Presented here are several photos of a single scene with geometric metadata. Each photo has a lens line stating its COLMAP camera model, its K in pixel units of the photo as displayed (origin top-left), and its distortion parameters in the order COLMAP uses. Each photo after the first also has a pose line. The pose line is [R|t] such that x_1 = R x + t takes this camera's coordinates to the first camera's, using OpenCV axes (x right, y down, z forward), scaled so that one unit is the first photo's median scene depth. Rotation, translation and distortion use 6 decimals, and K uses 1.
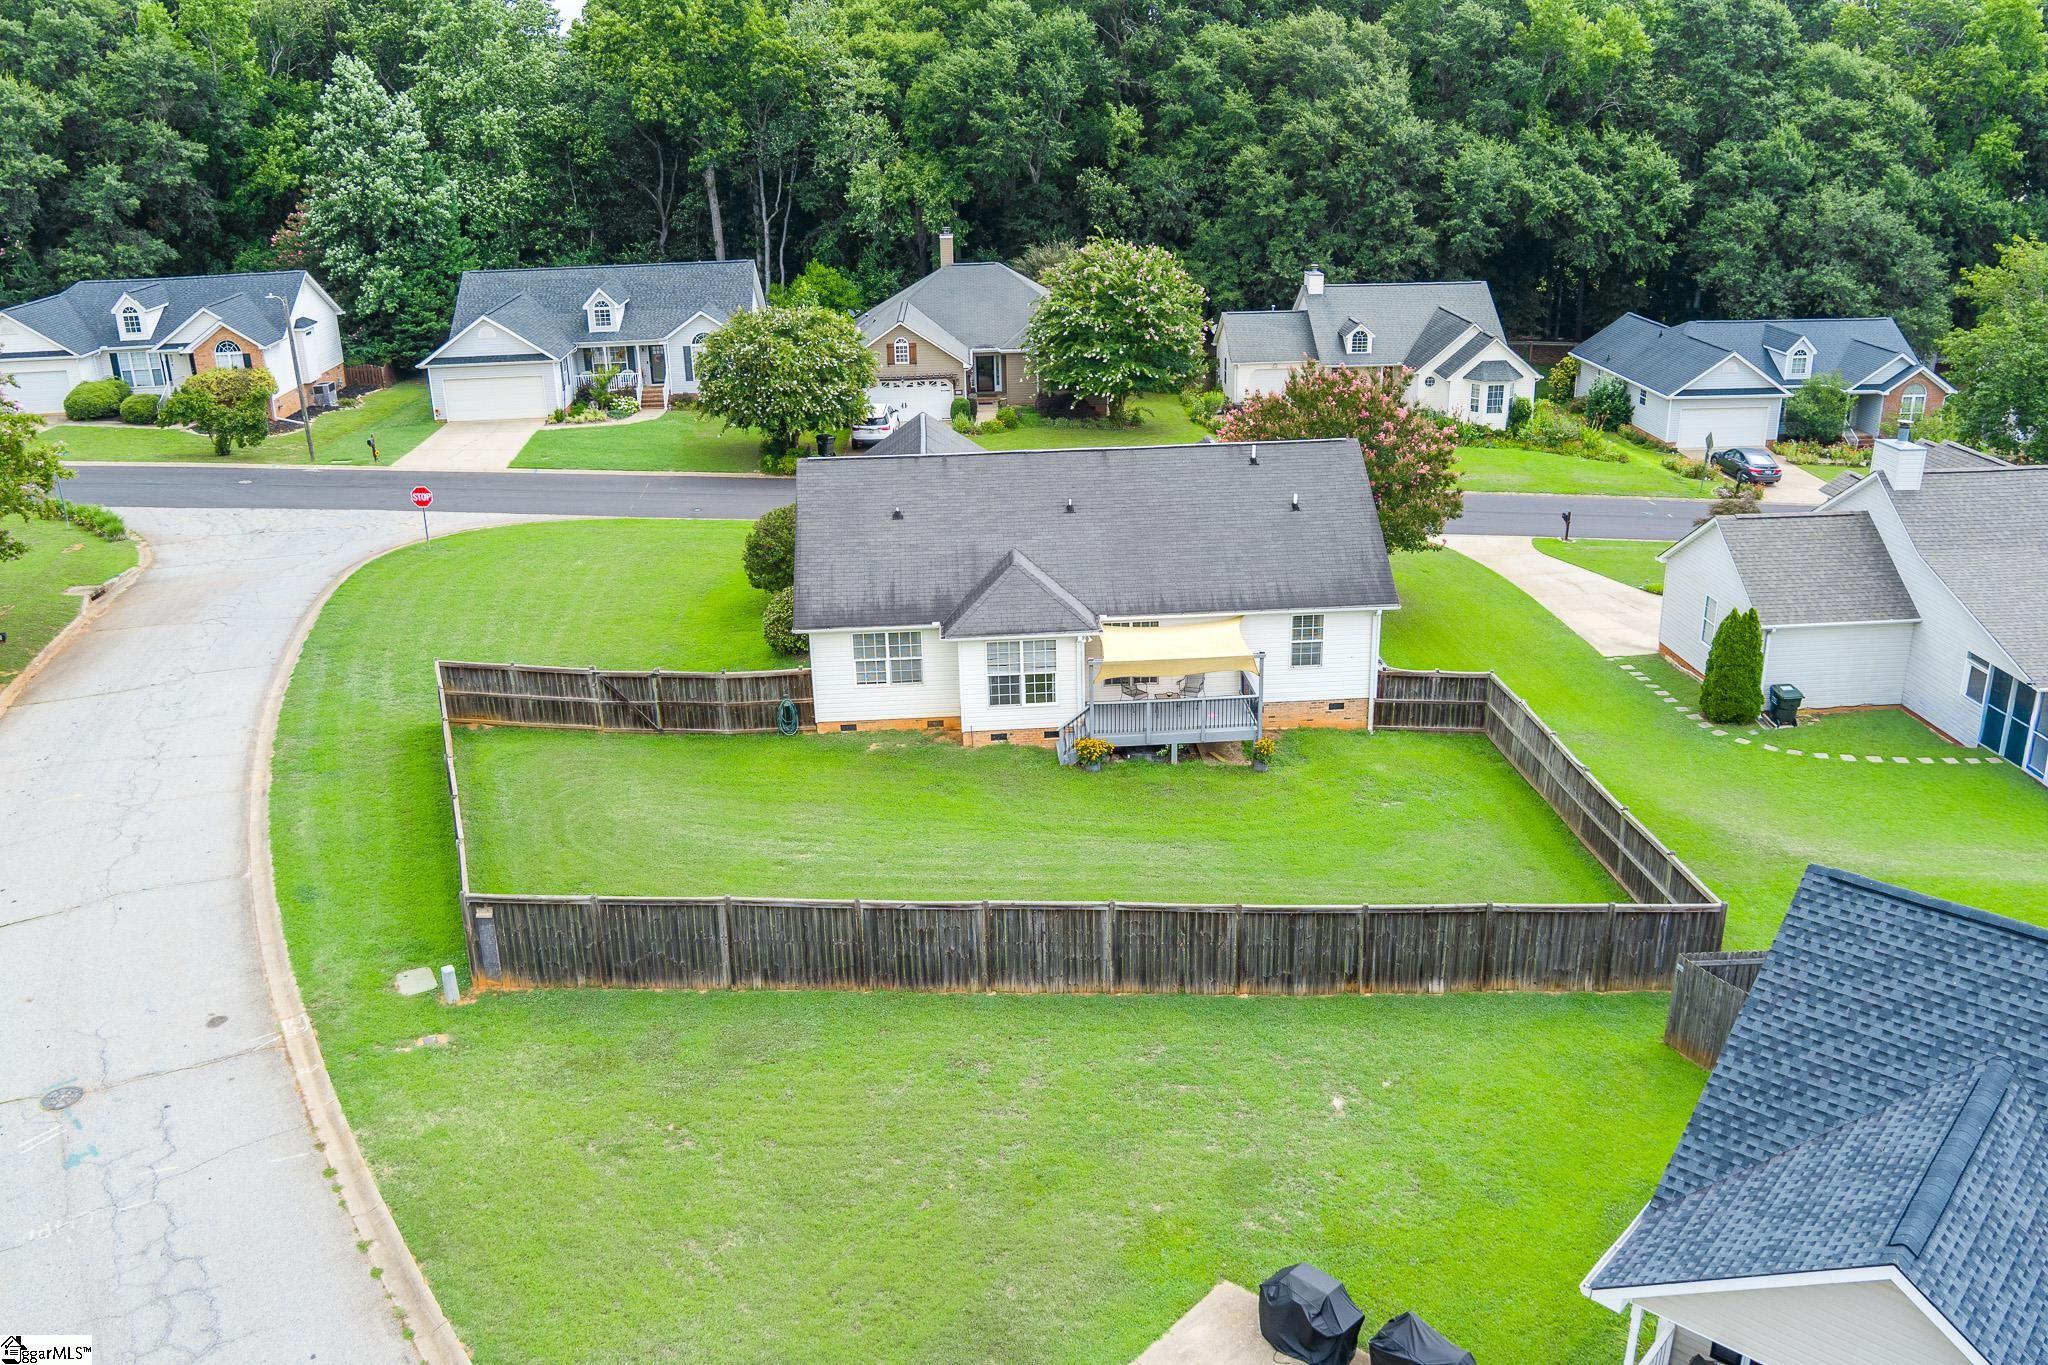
lens RADIAL K [[1653.0, 0, 1024.0], [0, 1653.0, 682.5], [0, 0, 1]] dist [-0.082168, 0.016692]
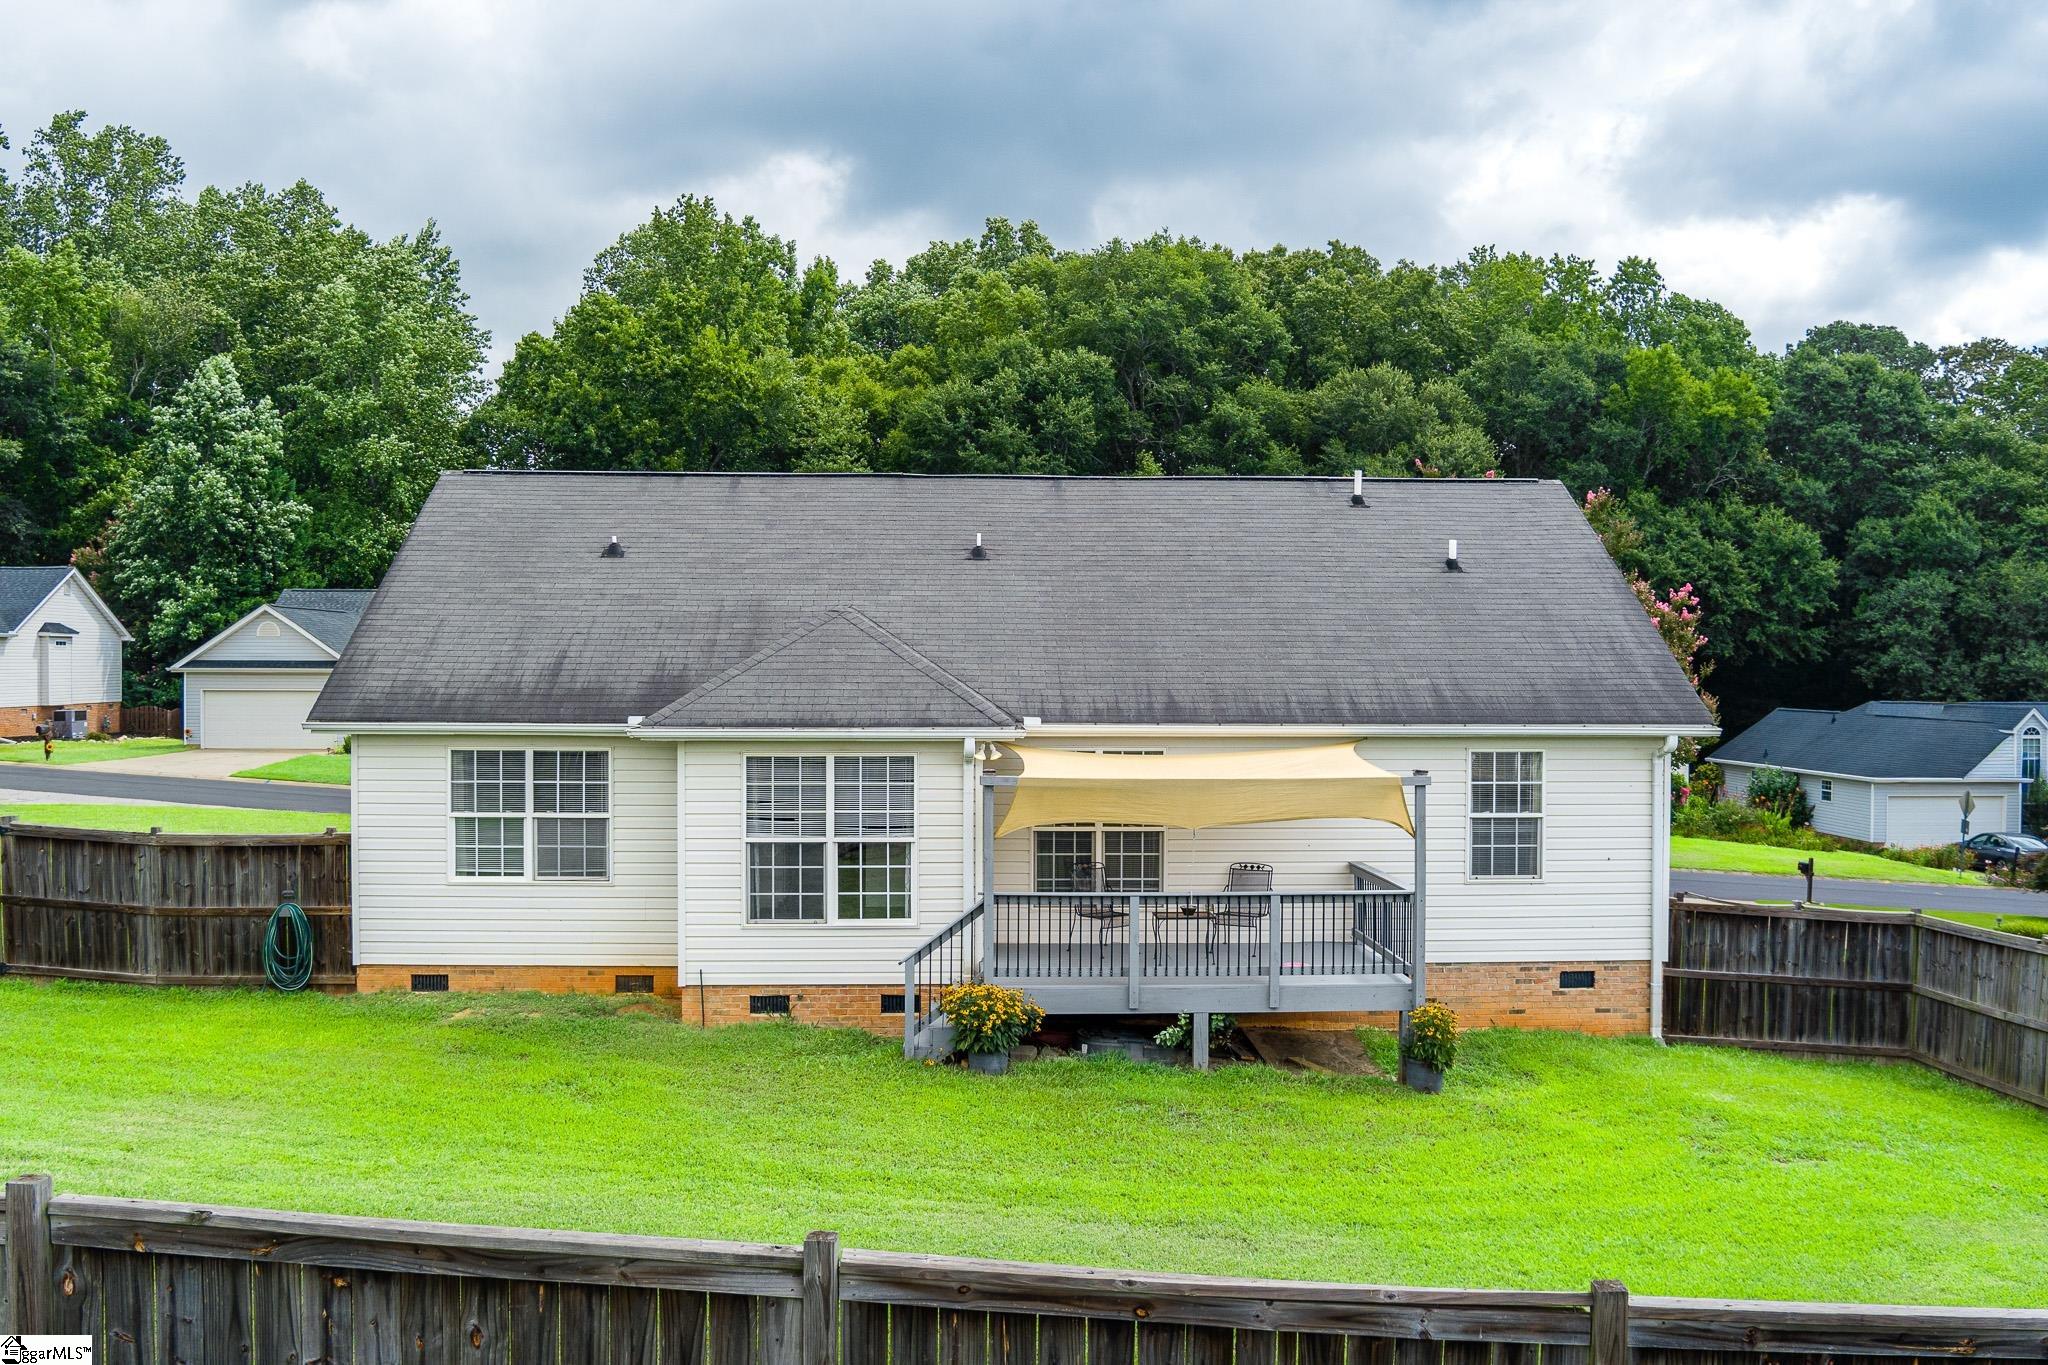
lens RADIAL K [[1653.0, 0, 1024.0], [0, 1653.0, 682.5], [0, 0, 1]] dist [-0.082168, 0.016692]
pose [[0.999443, 0.027592, -0.018749, 0.052071], [-0.032376, 0.937762, -0.345767, 0.095212], [0.008042, 0.346181, 0.938133, 0.581083]]
